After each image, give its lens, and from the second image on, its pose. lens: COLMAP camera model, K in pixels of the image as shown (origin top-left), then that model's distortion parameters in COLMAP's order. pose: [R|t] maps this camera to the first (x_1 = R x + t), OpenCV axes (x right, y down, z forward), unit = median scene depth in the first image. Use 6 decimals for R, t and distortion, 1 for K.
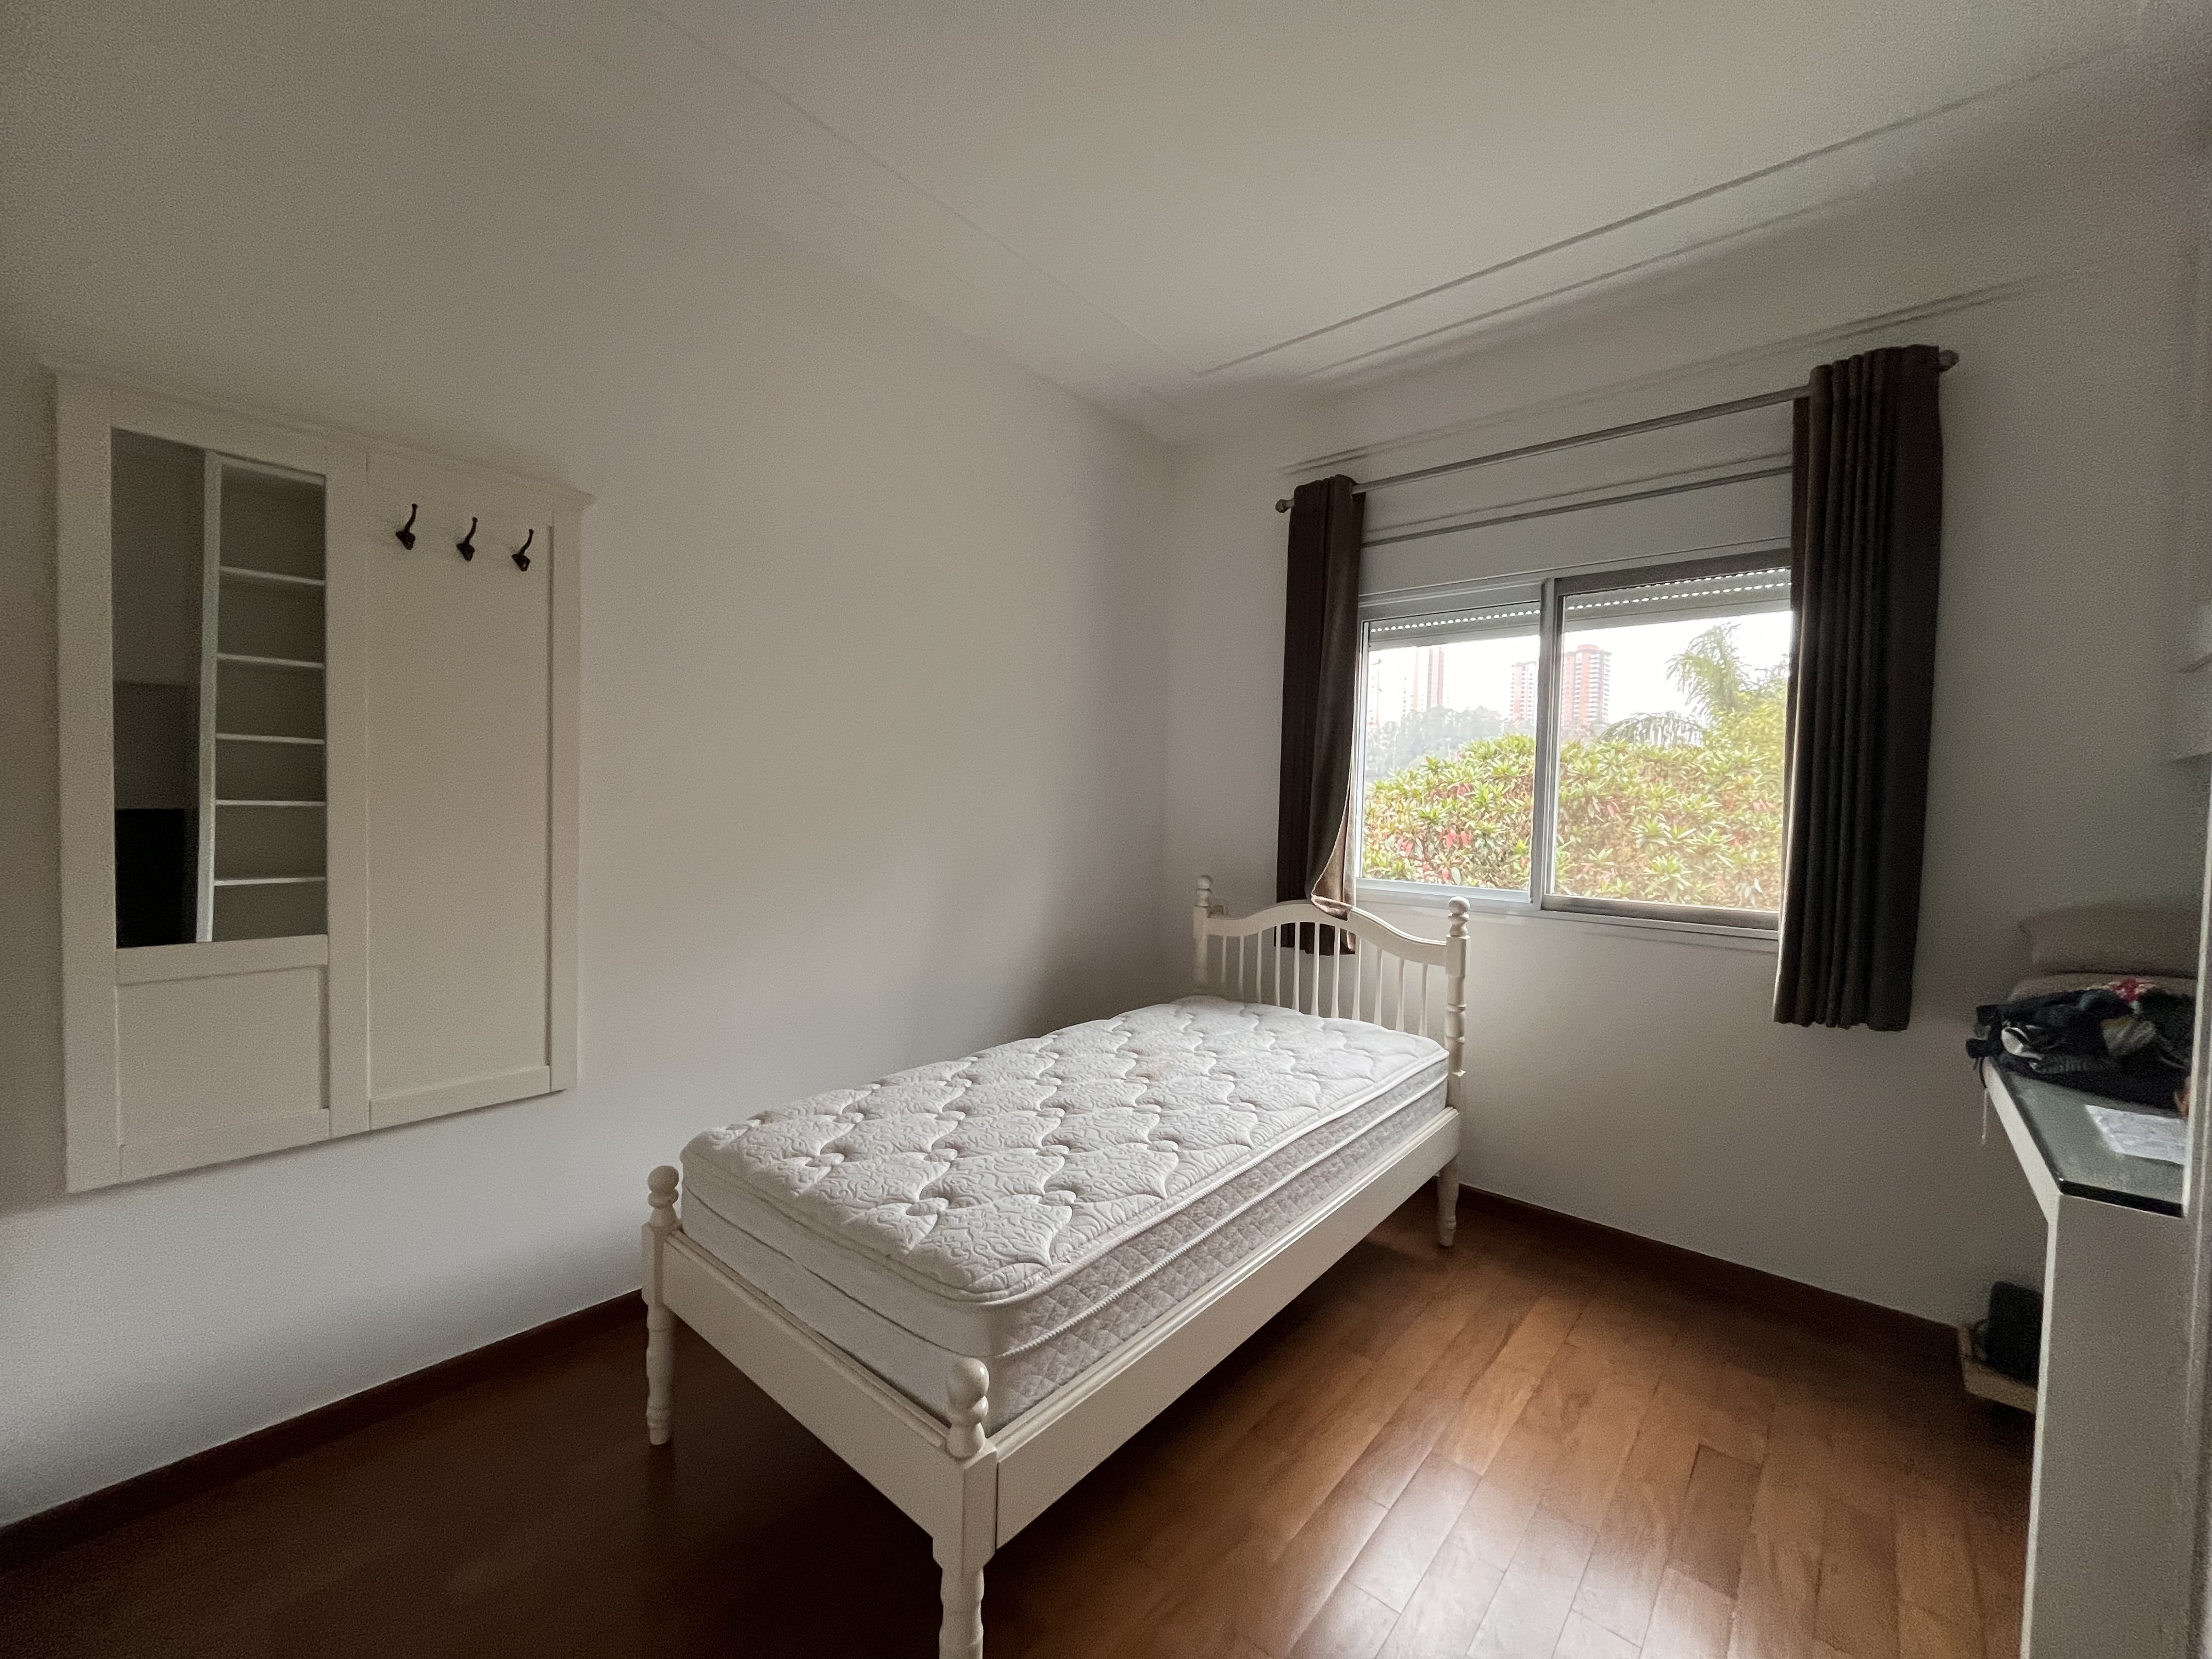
lens RADIAL K [[887.5, 0, 1102.4], [0, 887.5, 829.0], [0, 0, 1]] dist [-0.000906, -0.000134]
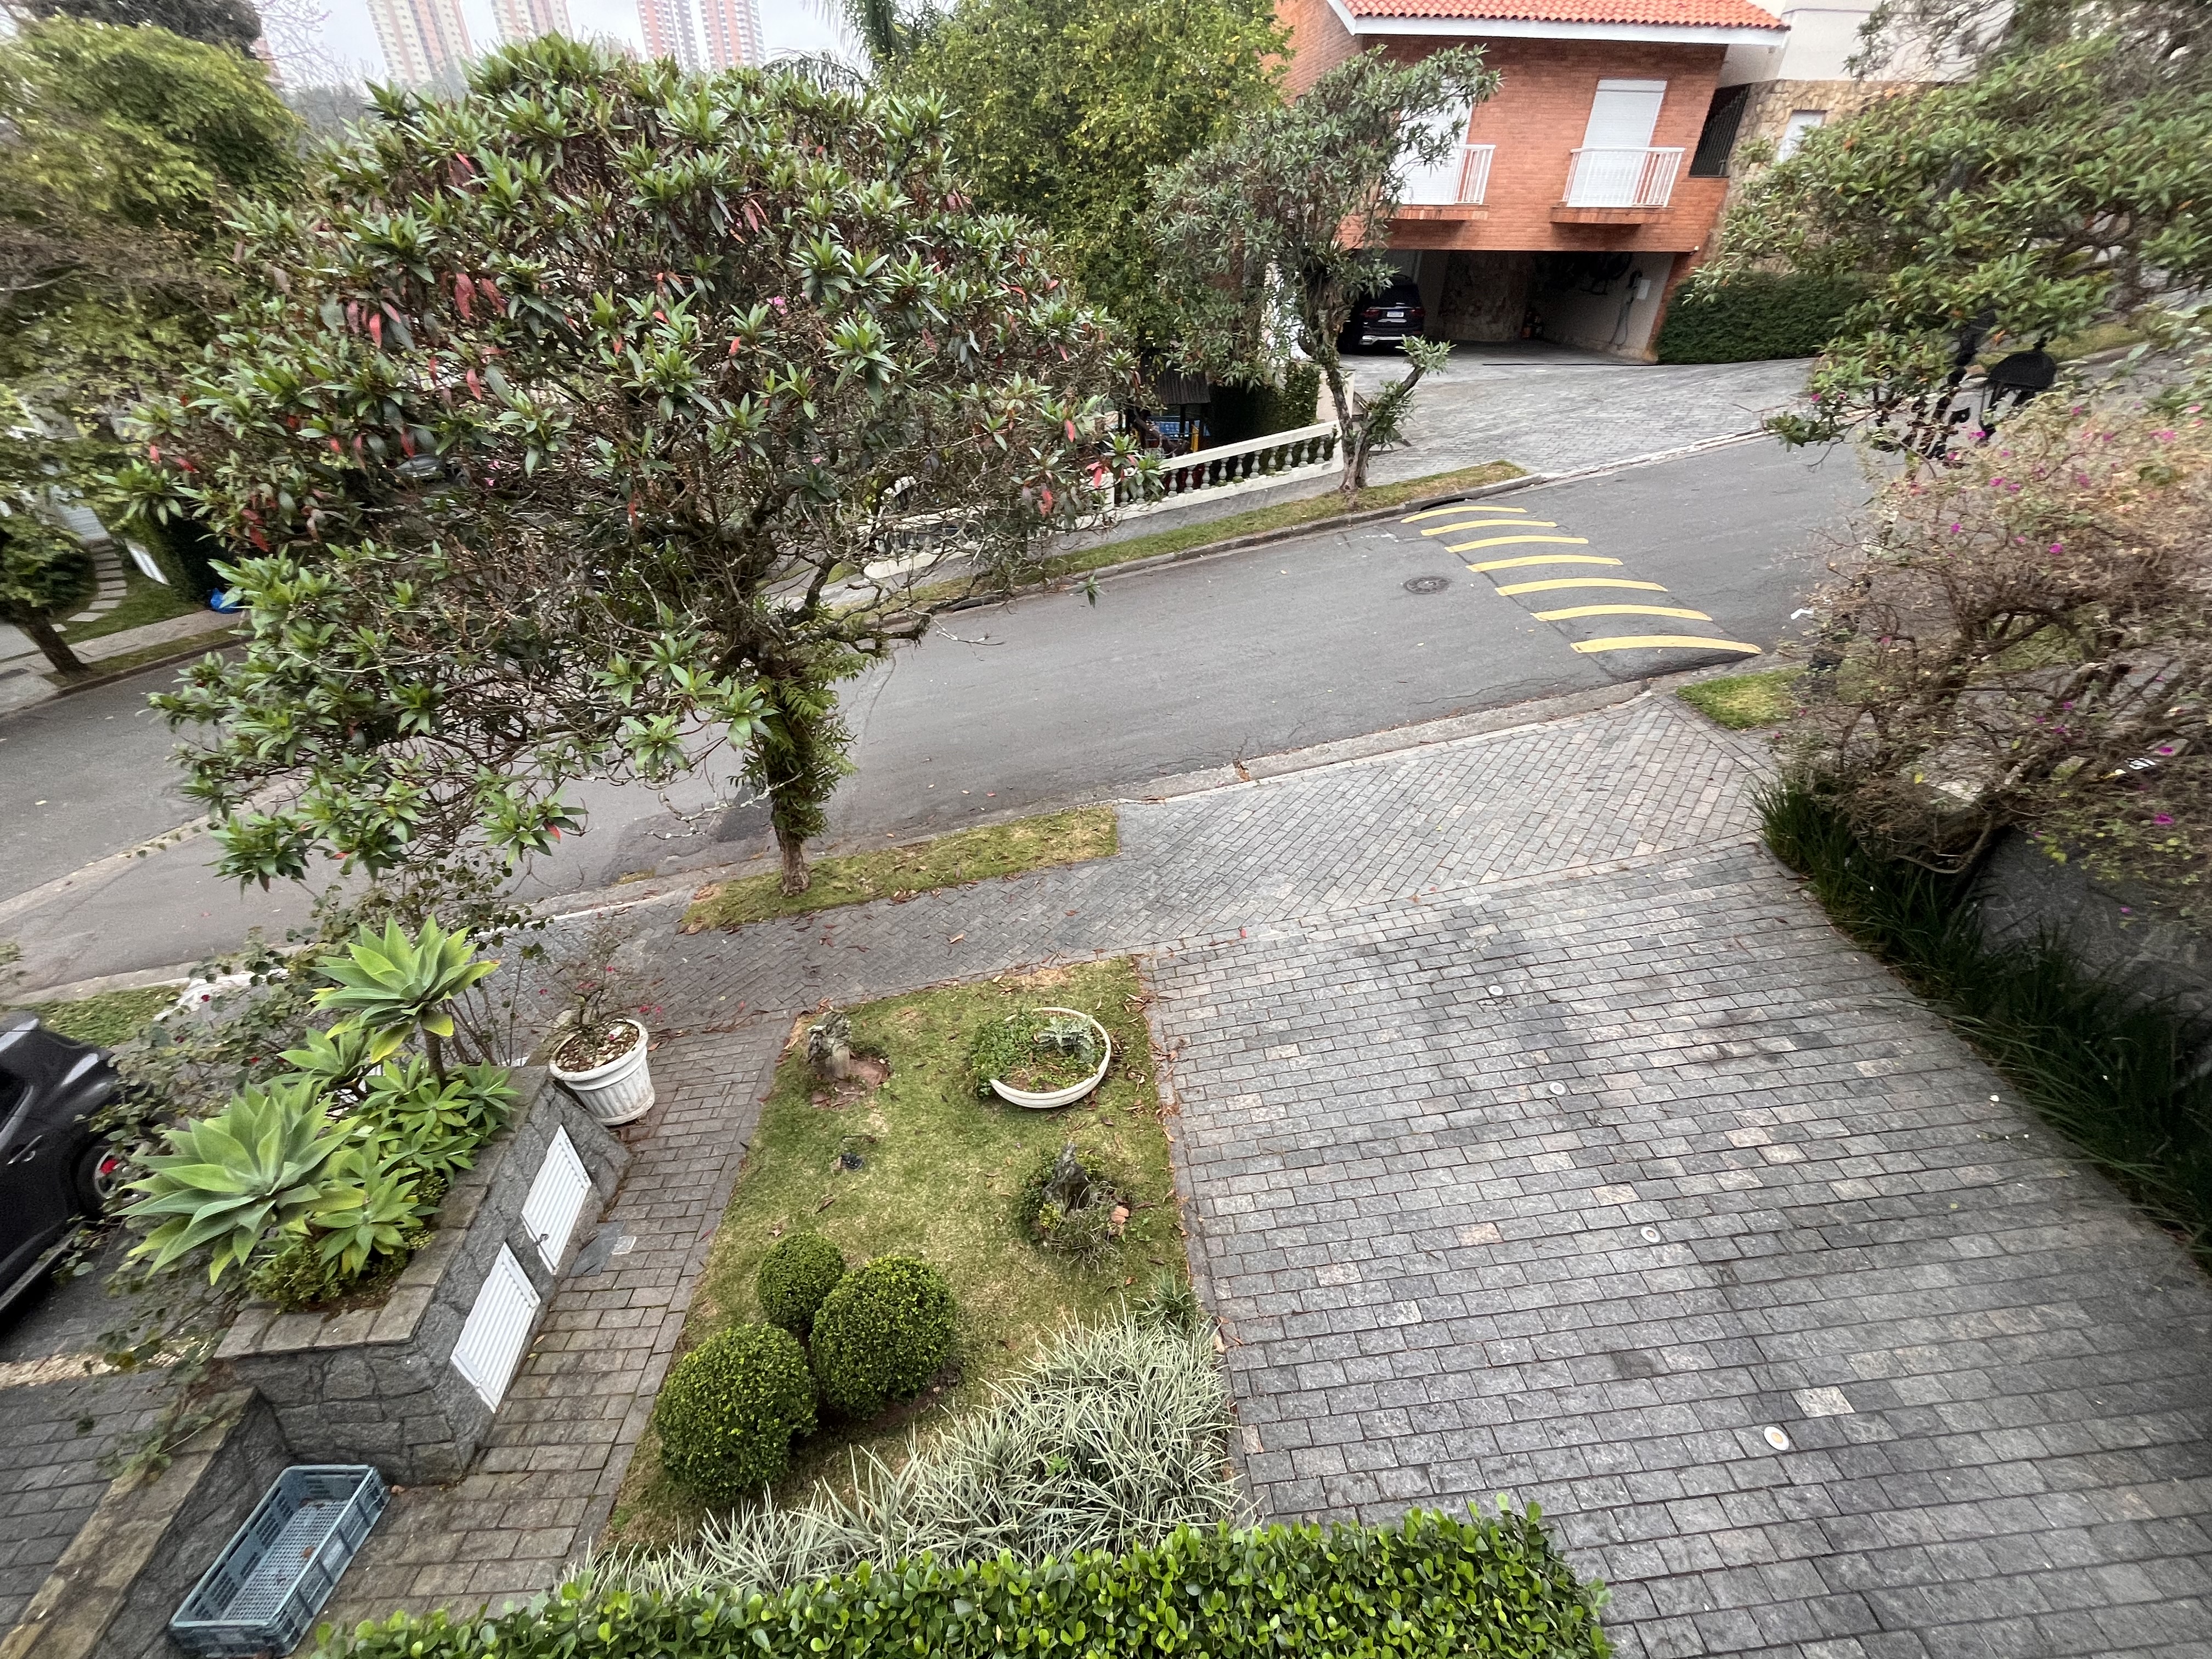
lens RADIAL K [[892.1, 0, 1096.5], [0, 892.1, 833.1], [0, 0, 1]] dist [-0.003109, -0.000507]
pose [[0.702454, -0.421415, 0.573557, 0.229557], [0.027989, 0.821597, 0.569381, -0.014946], [-0.711179, -0.383911, 0.588929, 0.351897]]
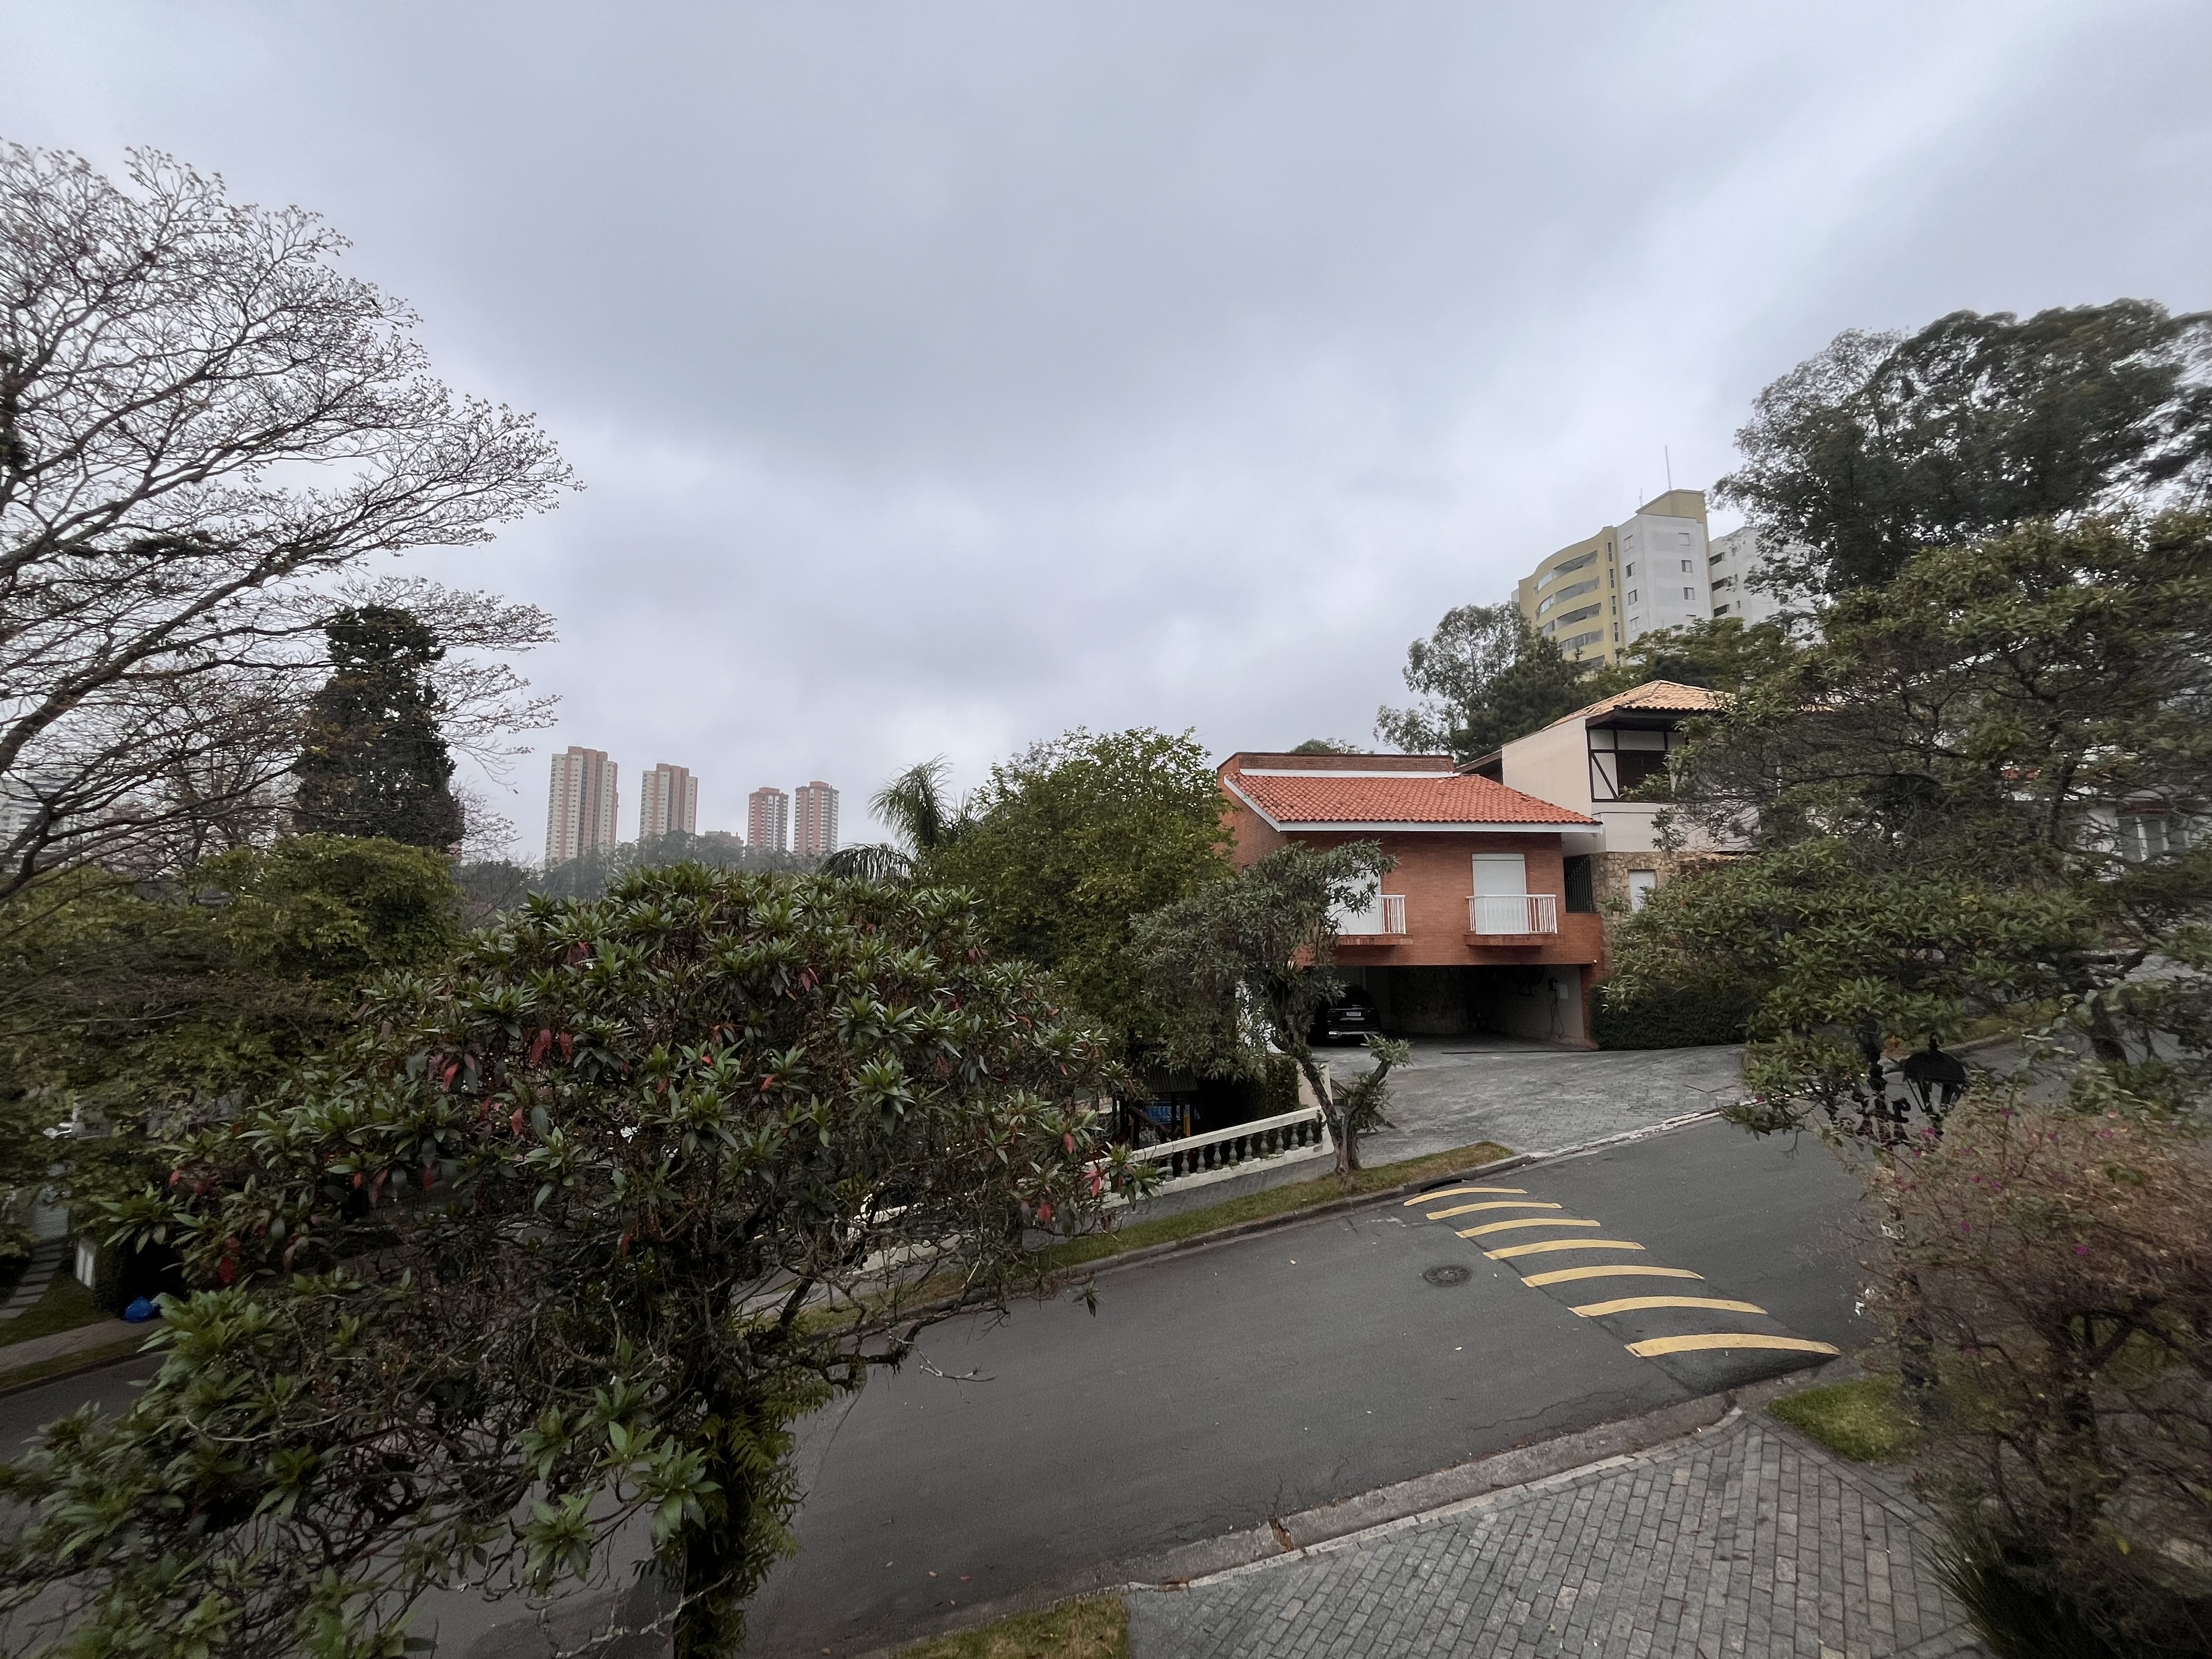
lens RADIAL K [[892.1, 0, 1096.5], [0, 892.1, 833.1], [0, 0, 1]] dist [-0.003109, -0.000507]
pose [[0.696454, 0.054119, 0.715558, 0.226012], [0.043251, 0.992173, -0.117137, -0.040526], [-0.716297, 0.112530, 0.688663, 0.349631]]
